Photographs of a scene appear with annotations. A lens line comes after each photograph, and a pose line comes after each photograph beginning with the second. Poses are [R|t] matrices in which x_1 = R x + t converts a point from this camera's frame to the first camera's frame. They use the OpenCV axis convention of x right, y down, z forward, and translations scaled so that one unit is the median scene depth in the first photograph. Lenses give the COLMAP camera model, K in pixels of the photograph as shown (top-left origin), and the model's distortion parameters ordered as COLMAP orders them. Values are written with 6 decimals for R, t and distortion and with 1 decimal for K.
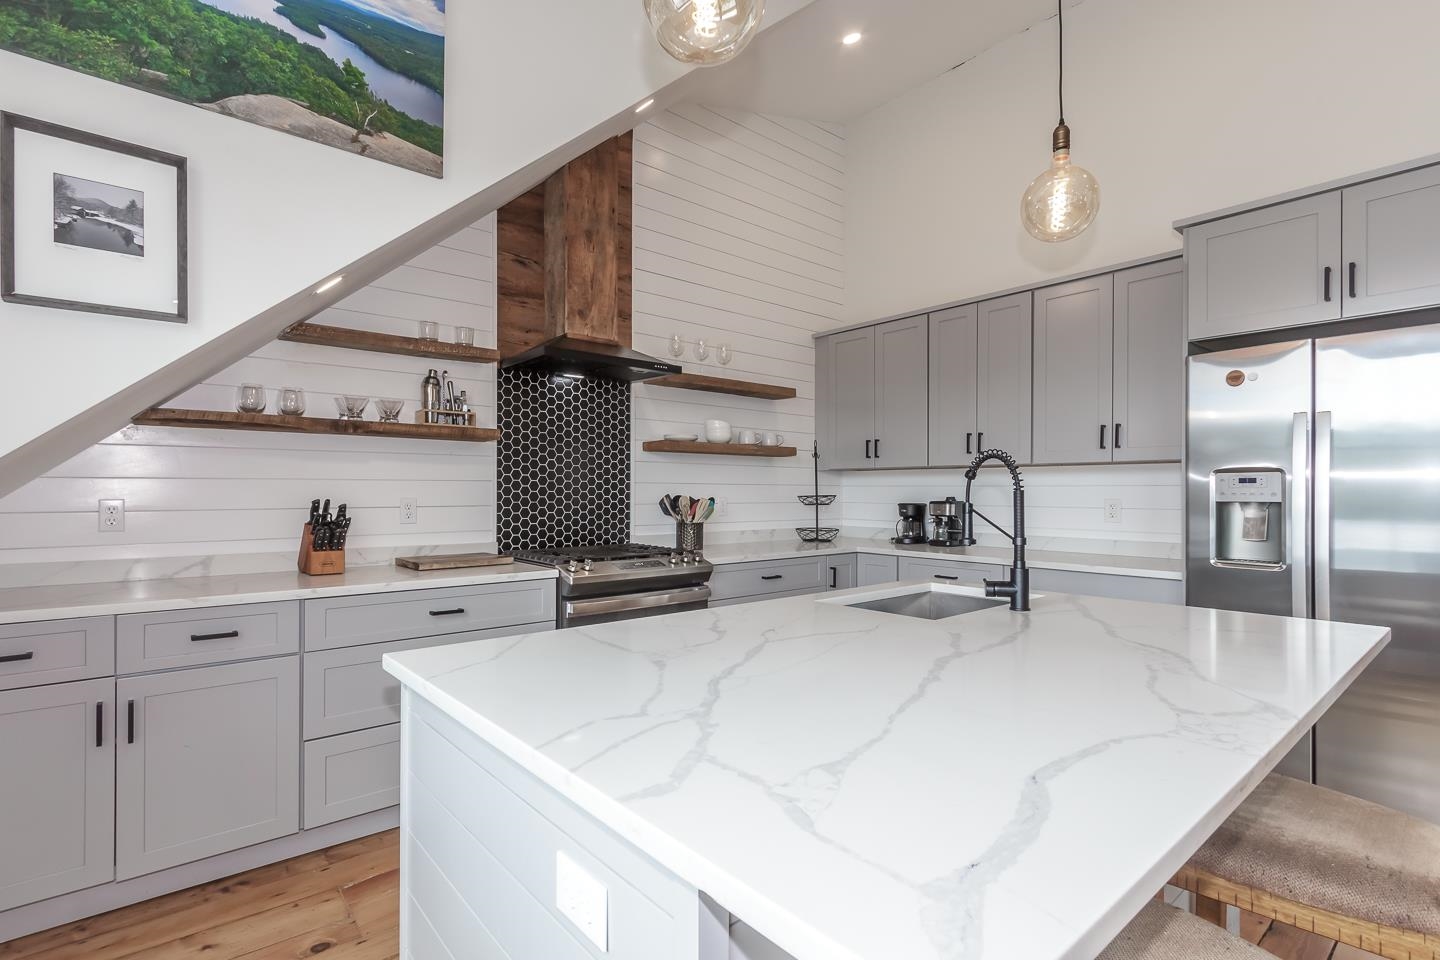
lens RADIAL K [[715.6, 0, 725.8], [0, 715.6, 491.4], [0, 0, 1]] dist [0.006369, -0.002575]
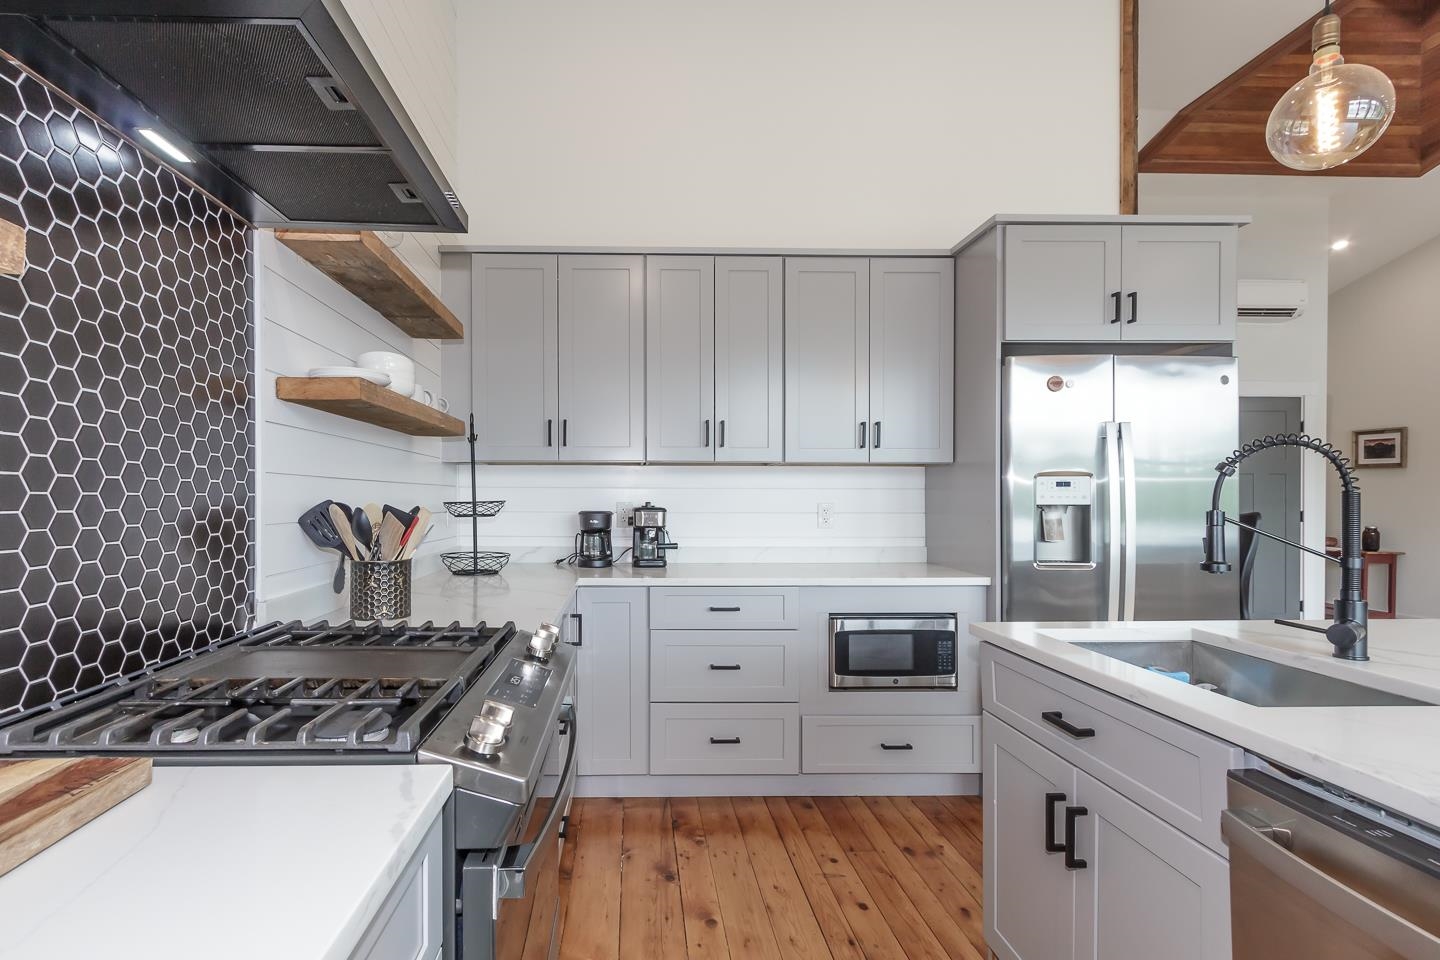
lens RADIAL K [[715.6, 0, 684.2], [0, 715.6, 497.7], [0, 0, 1]] dist [0.006369, -0.002575]
pose [[0.625129, -0.001917, 0.780519, -0.385770], [0.000443, 0.999998, 0.002102, 0.001868], [-0.780522, -0.000968, 0.625128, 0.718086]]
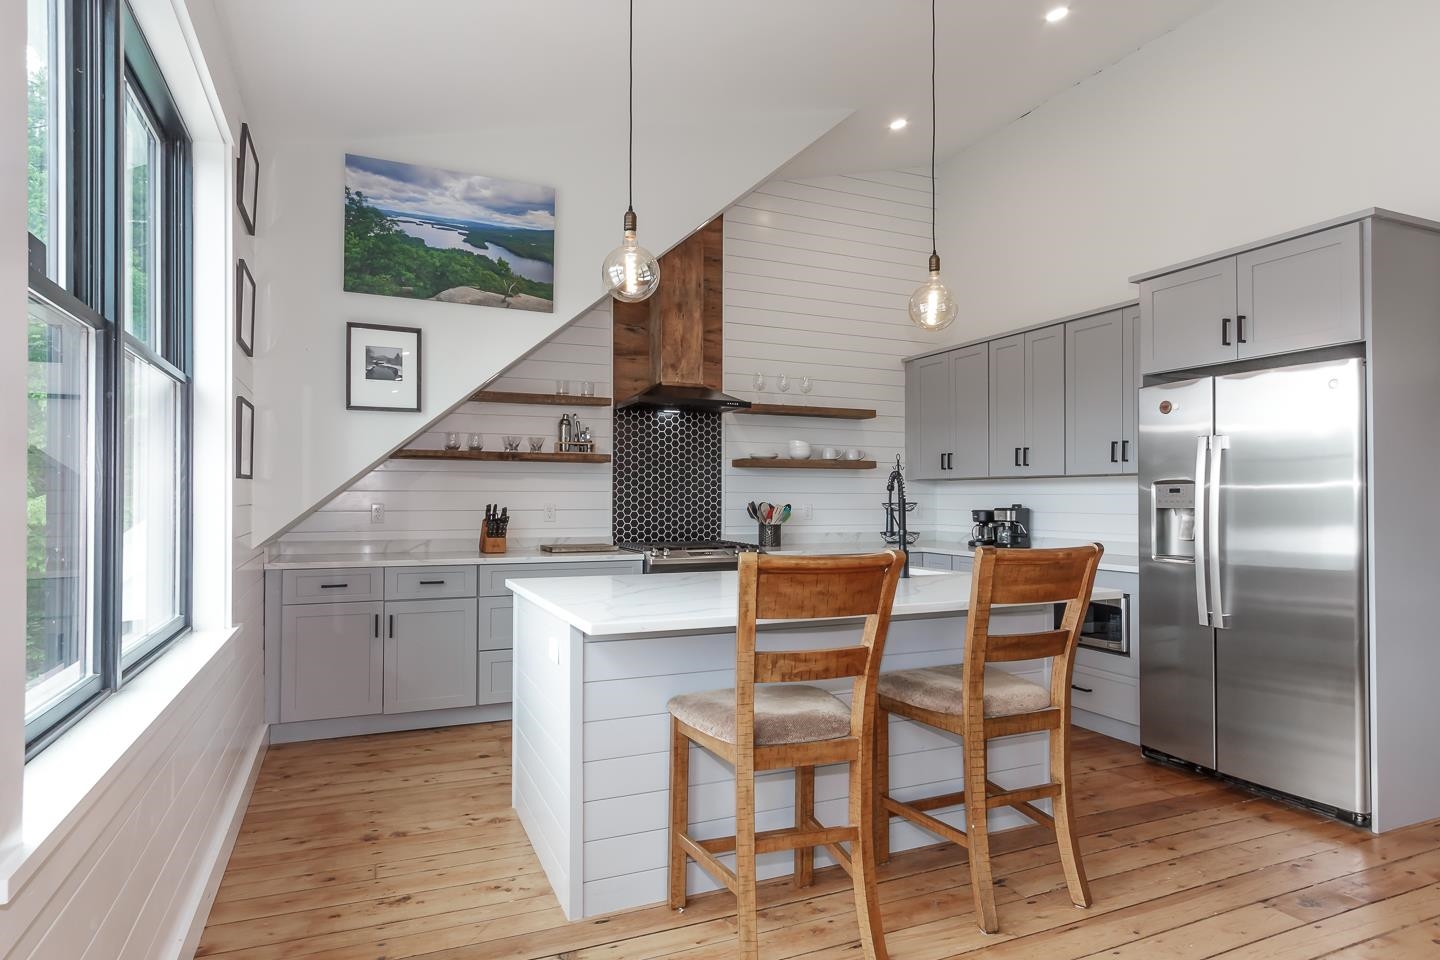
lens RADIAL K [[770.6, 0, 750.5], [0, 770.6, 489.9], [0, 0, 1]] dist [0.002542, -0.000430]
pose [[0.975418, -0.002422, -0.220350, 0.284754], [-0.000233, 0.999928, -0.012021, -0.000239], [0.220363, 0.011777, 0.975347, -0.411689]]
